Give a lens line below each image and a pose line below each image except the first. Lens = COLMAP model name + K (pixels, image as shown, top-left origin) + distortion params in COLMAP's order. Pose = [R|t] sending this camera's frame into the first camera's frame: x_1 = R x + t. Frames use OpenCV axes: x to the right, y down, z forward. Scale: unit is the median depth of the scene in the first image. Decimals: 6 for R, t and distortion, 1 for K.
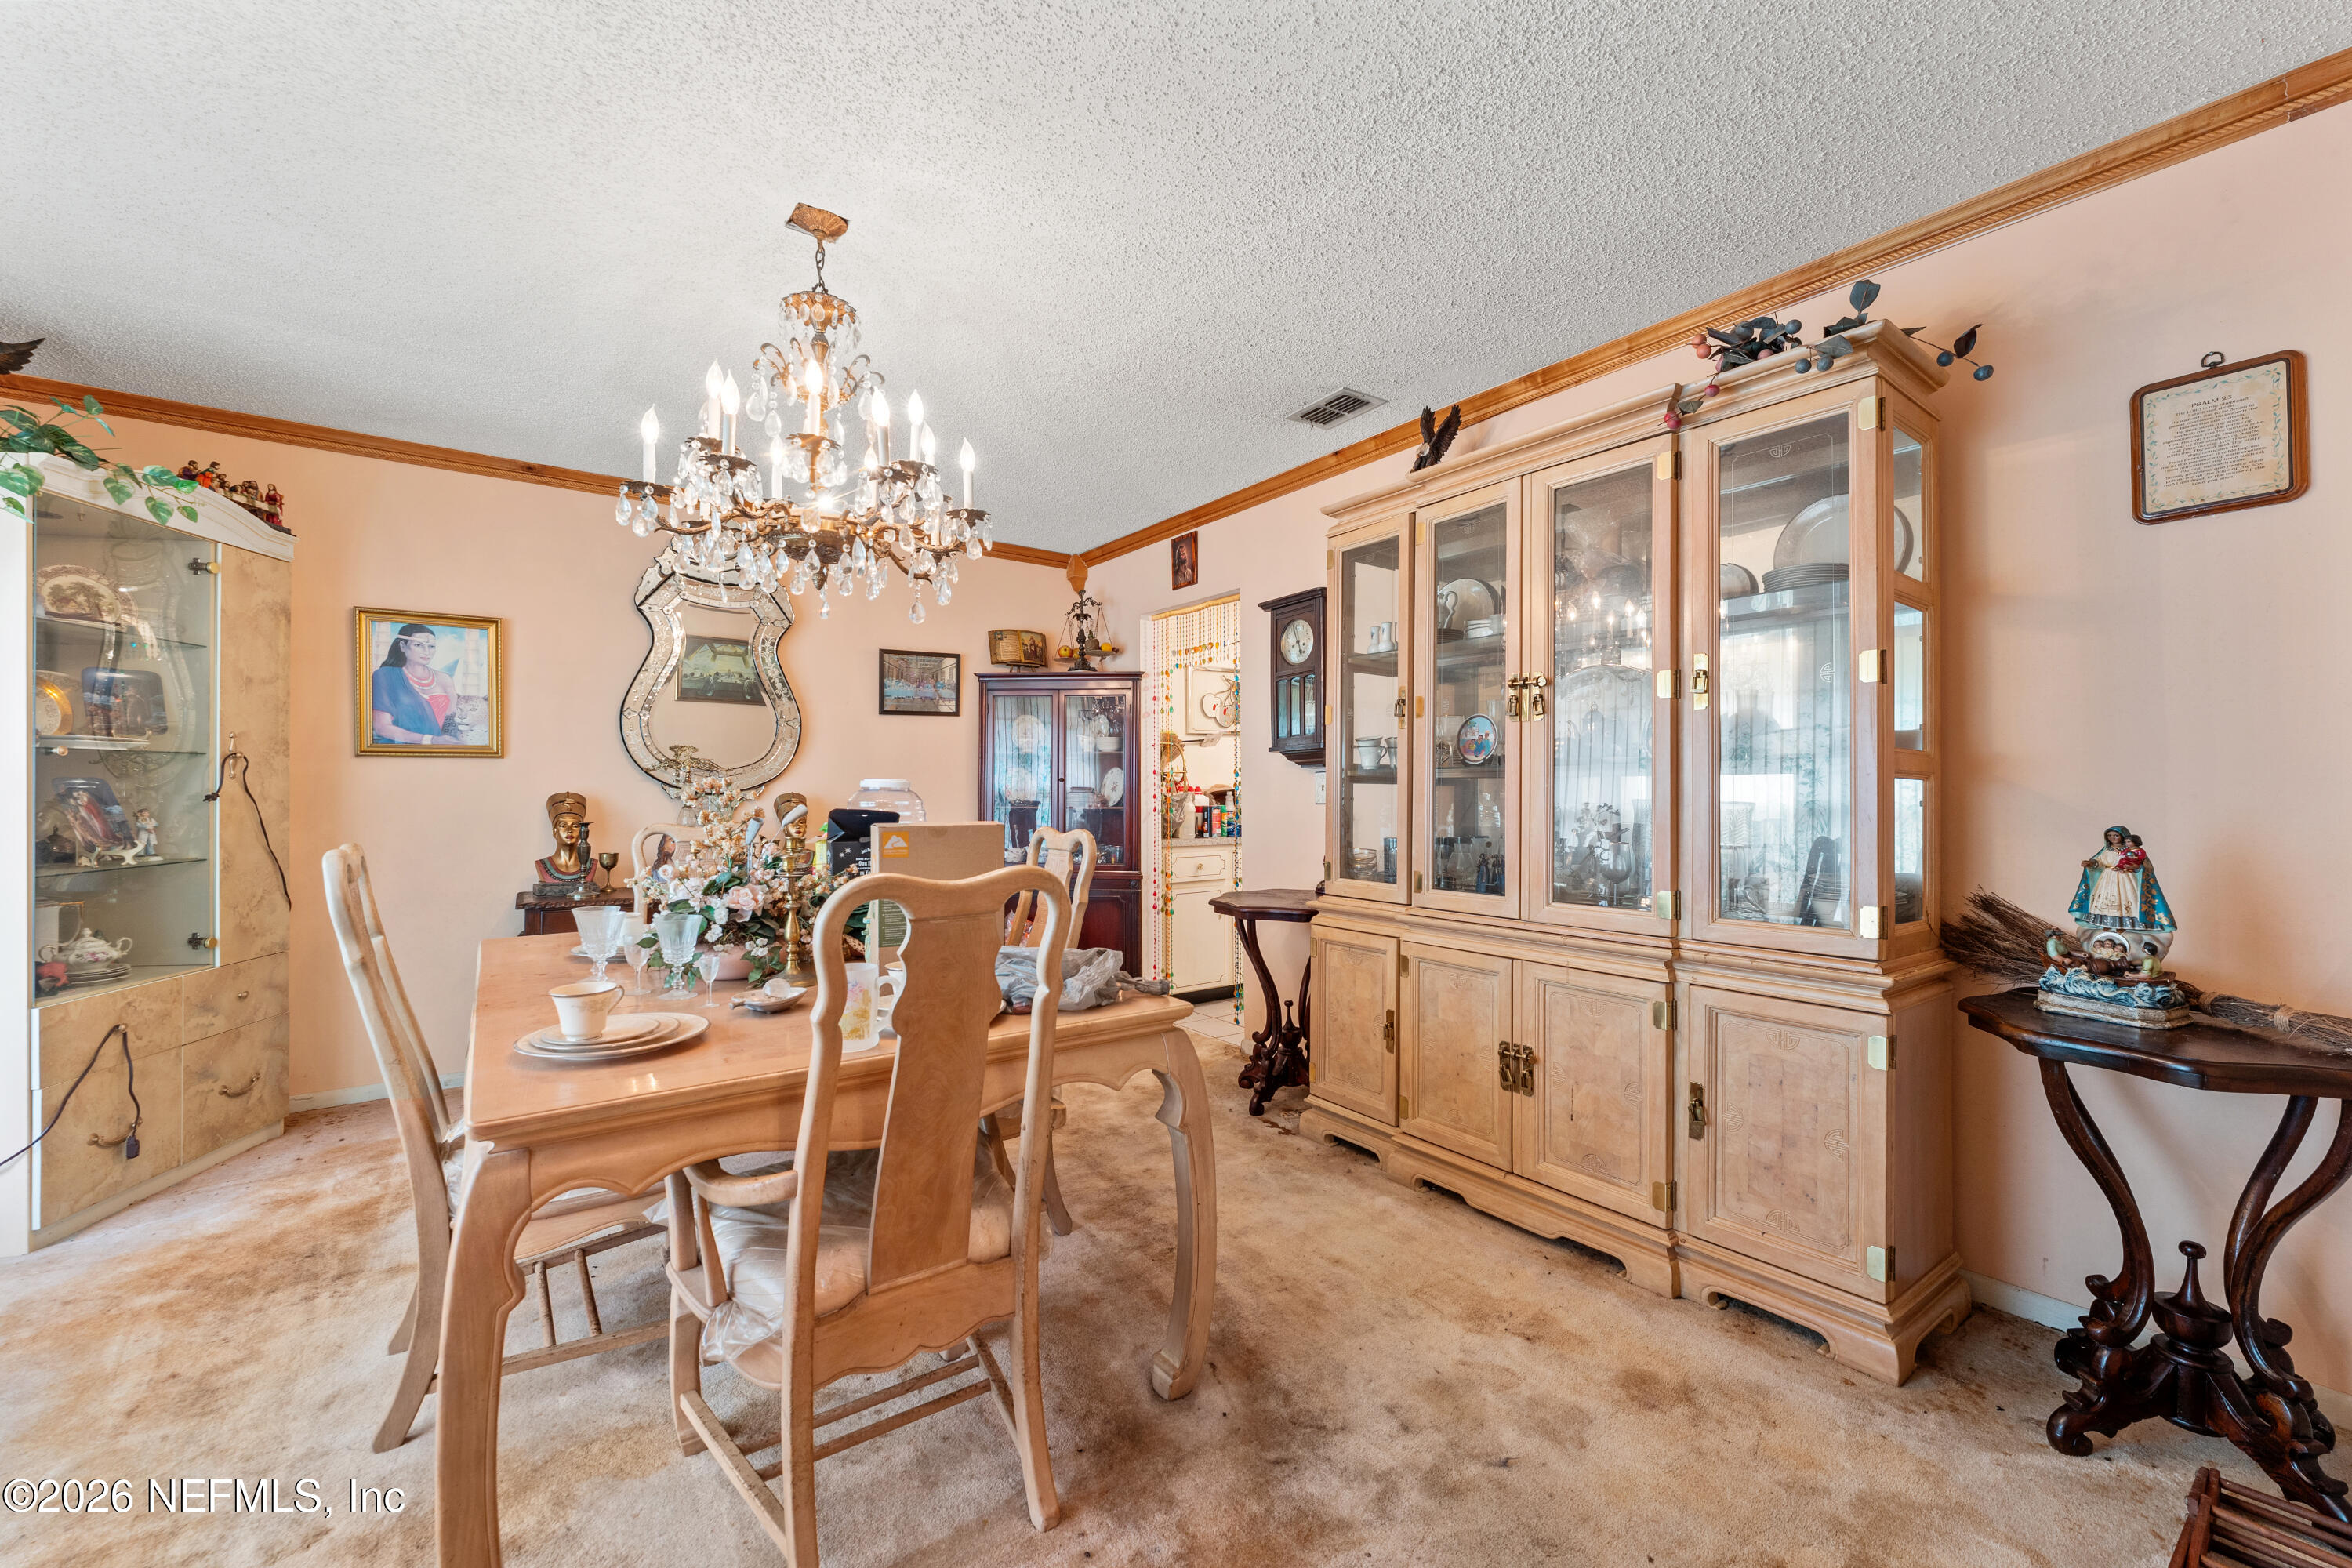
lens RADIAL K [[951.9, 0, 1174.4], [0, 951.9, 781.3], [0, 0, 1]] dist [-0.000431, -0.000045]
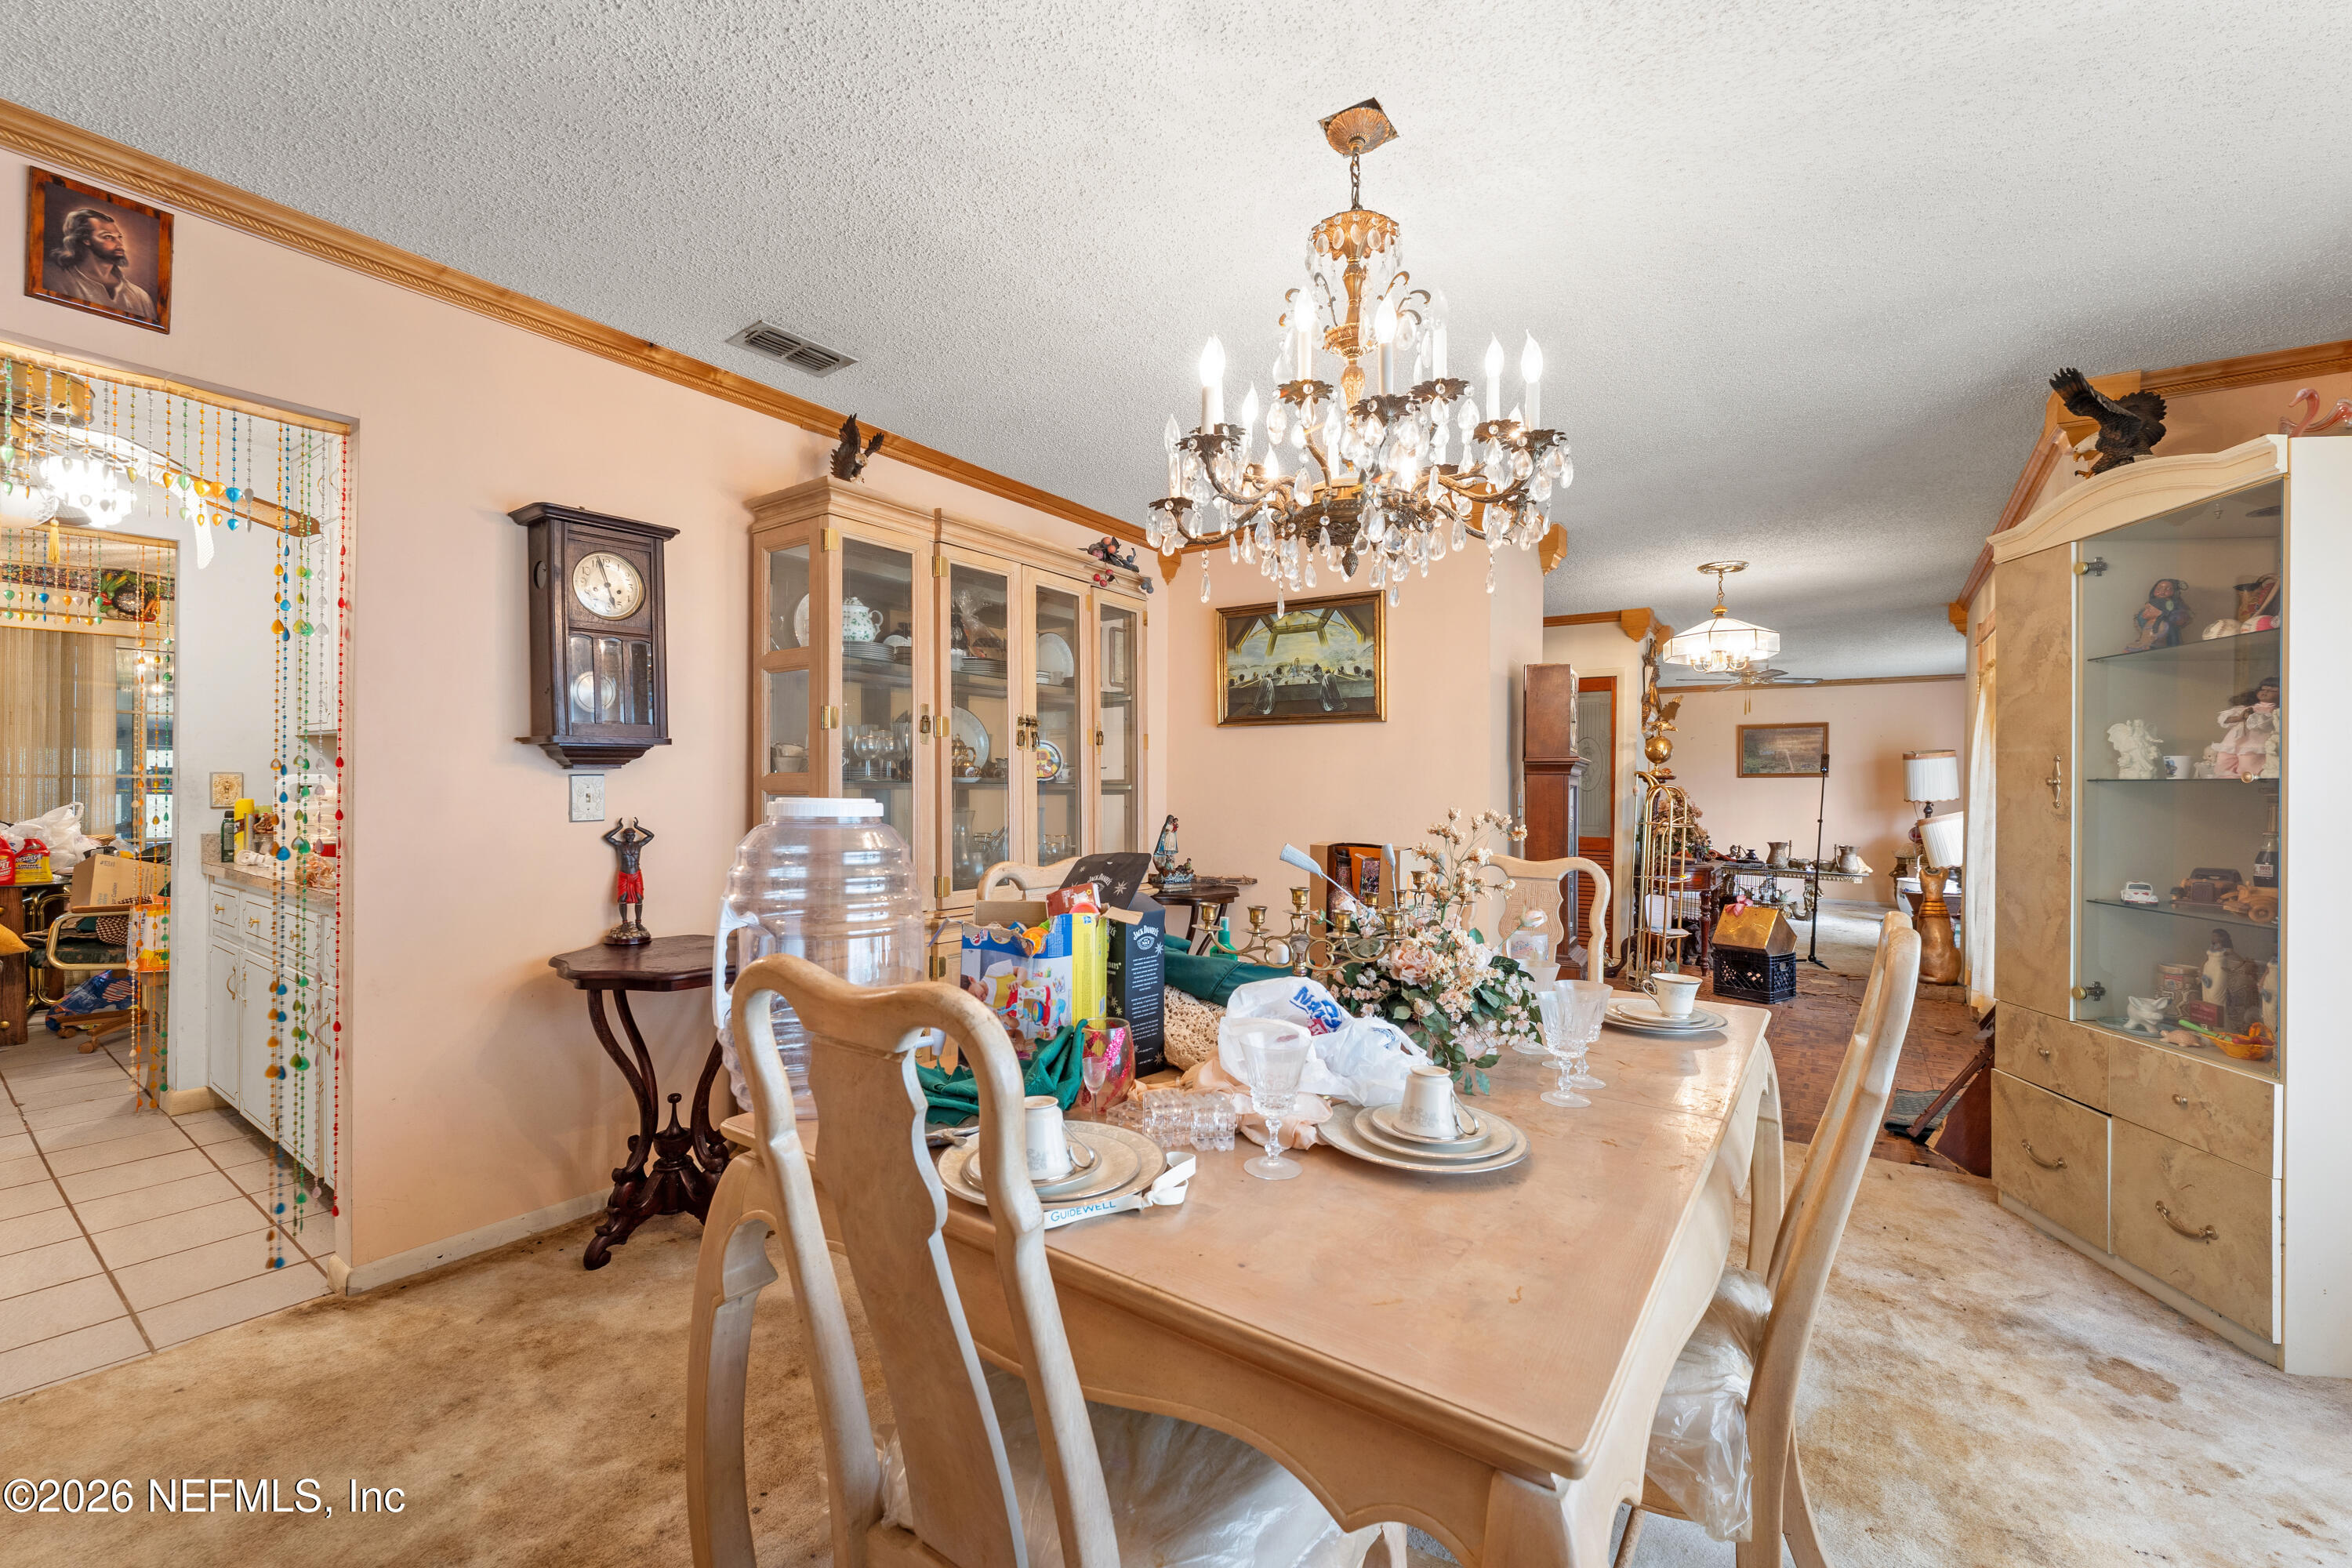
lens RADIAL K [[951.9, 0, 1174.4], [0, 951.9, 781.3], [0, 0, 1]] dist [-0.000431, -0.000045]
pose [[-0.324389, -0.000111, 0.945924, -0.722082], [-0.021456, 0.999744, -0.007241, -0.010523], [-0.945680, -0.022645, -0.324308, 0.924510]]
